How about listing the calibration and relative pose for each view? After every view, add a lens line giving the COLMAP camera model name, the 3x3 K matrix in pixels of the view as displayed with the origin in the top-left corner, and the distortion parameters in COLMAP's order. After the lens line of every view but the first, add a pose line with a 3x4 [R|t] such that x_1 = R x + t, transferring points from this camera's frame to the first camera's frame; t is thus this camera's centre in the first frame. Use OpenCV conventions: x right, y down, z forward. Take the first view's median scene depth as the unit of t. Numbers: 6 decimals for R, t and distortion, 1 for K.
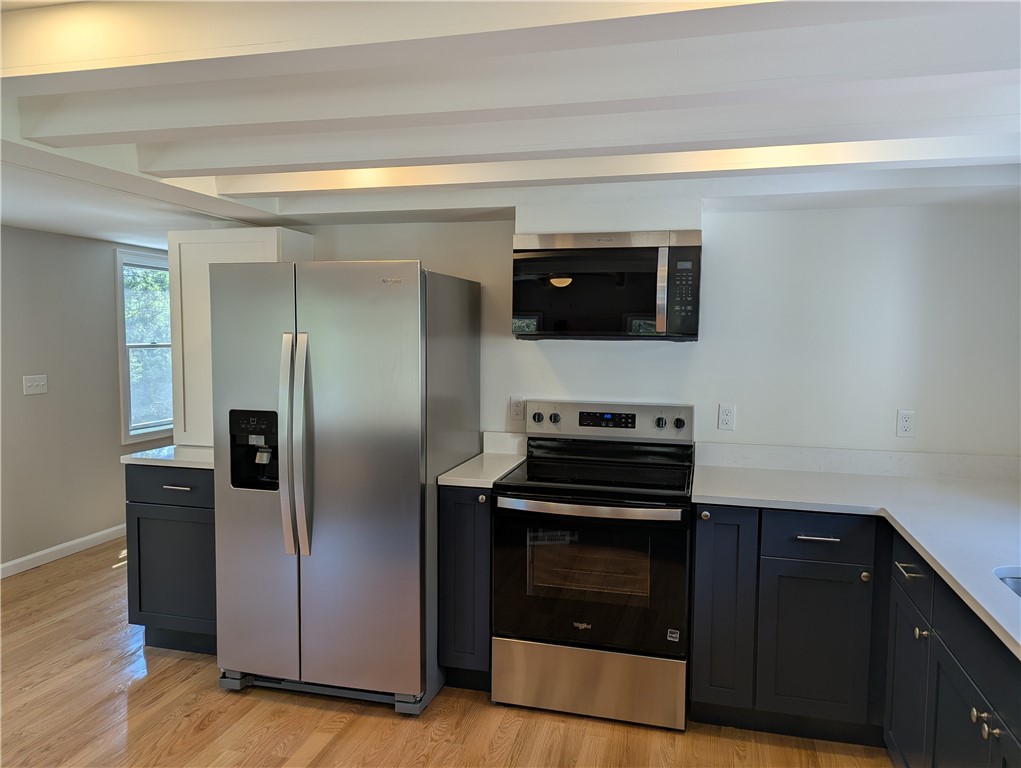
lens RADIAL K [[721.3, 0, 510.4], [0, 721.3, 390.6], [0, 0, 1]] dist [0.064729, -0.060643]
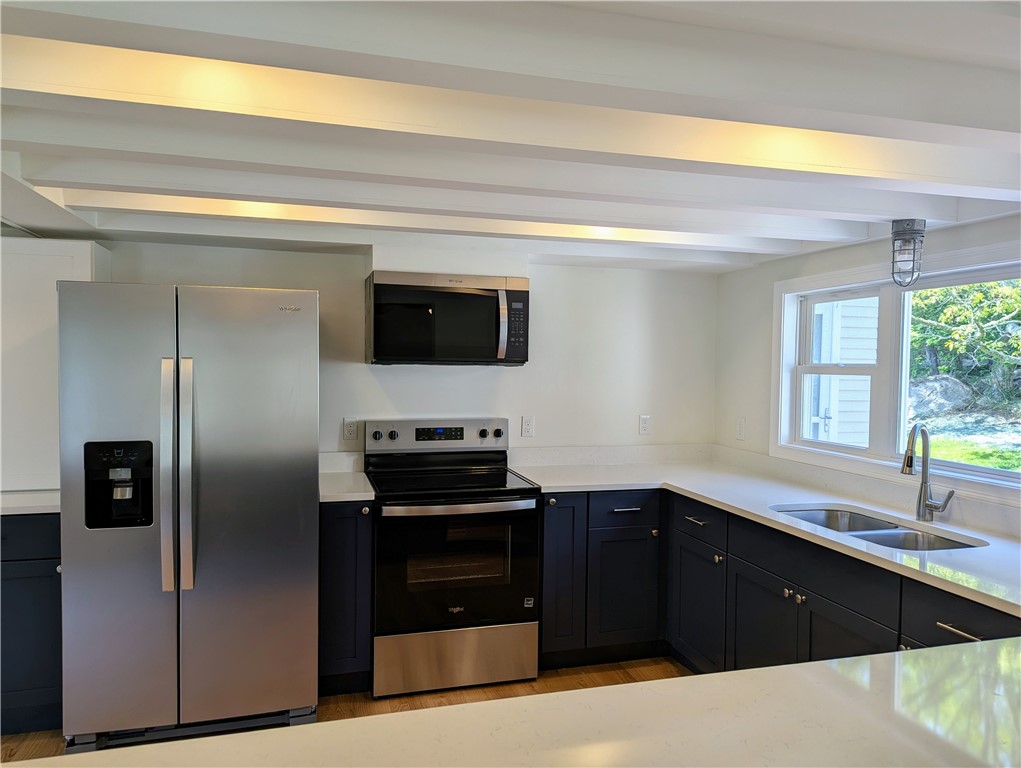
lens RADIAL K [[721.3, 0, 510.4], [0, 721.3, 390.6], [0, 0, 1]] dist [0.064729, -0.060643]
pose [[0.857299, -0.019687, 0.514443, -0.398755], [0.037125, 0.999031, -0.023635, 0.002997], [-0.513479, 0.039361, 0.857199, -0.054938]]
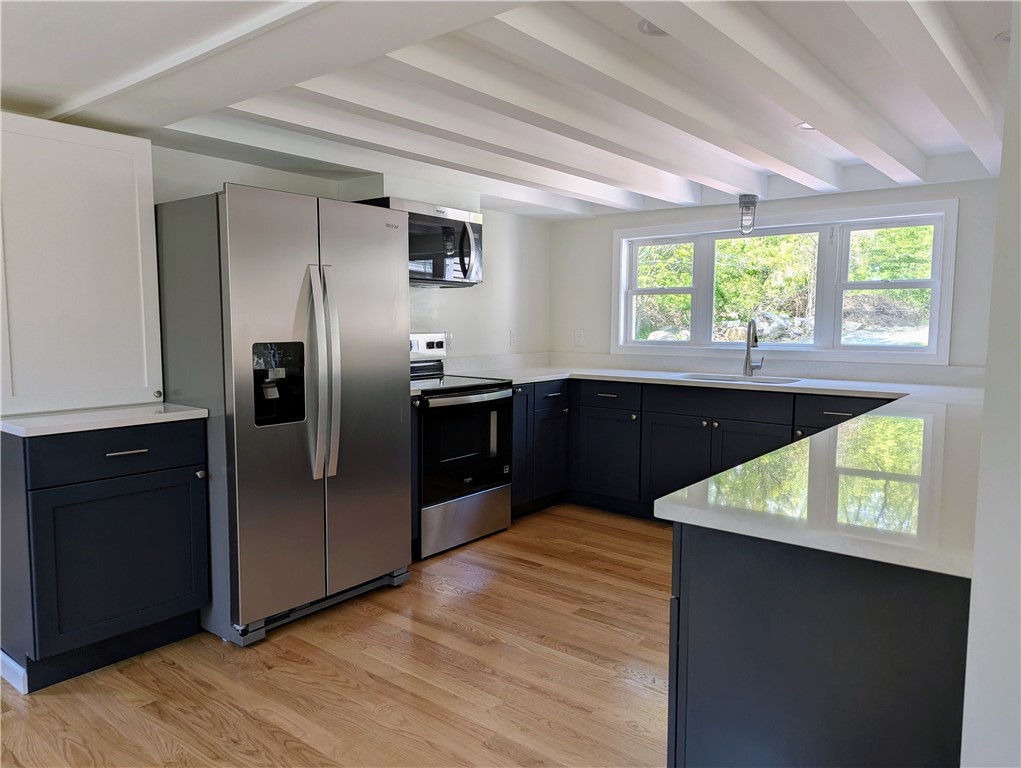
lens RADIAL K [[721.3, 0, 510.4], [0, 721.3, 390.6], [0, 0, 1]] dist [0.064729, -0.060643]
pose [[0.398677, -0.100660, 0.911550, -1.111509], [0.073769, 0.994257, 0.077529, 0.037420], [-0.914120, 0.036335, 0.403813, 0.315555]]
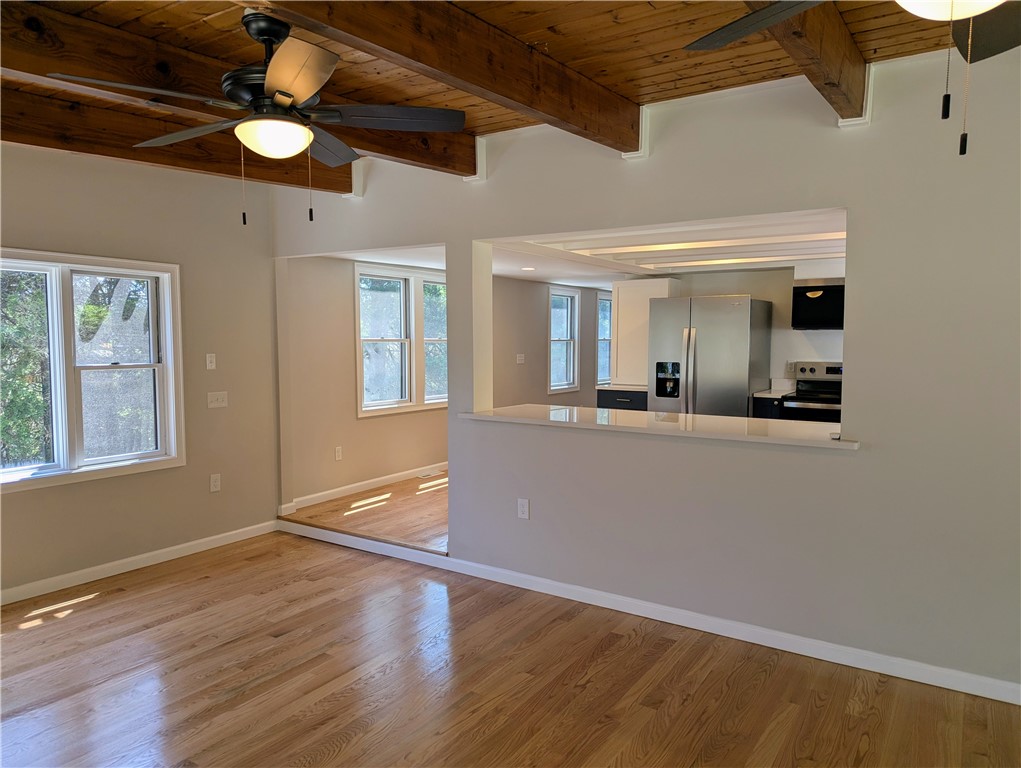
lens RADIAL K [[721.3, 0, 510.4], [0, 721.3, 390.6], [0, 0, 1]] dist [0.064729, -0.060643]
pose [[0.950076, 0.015655, -0.311627, -0.113864], [-0.018189, 0.999821, -0.005225, 0.134288], [0.311489, 0.010632, 0.950190, -1.284489]]
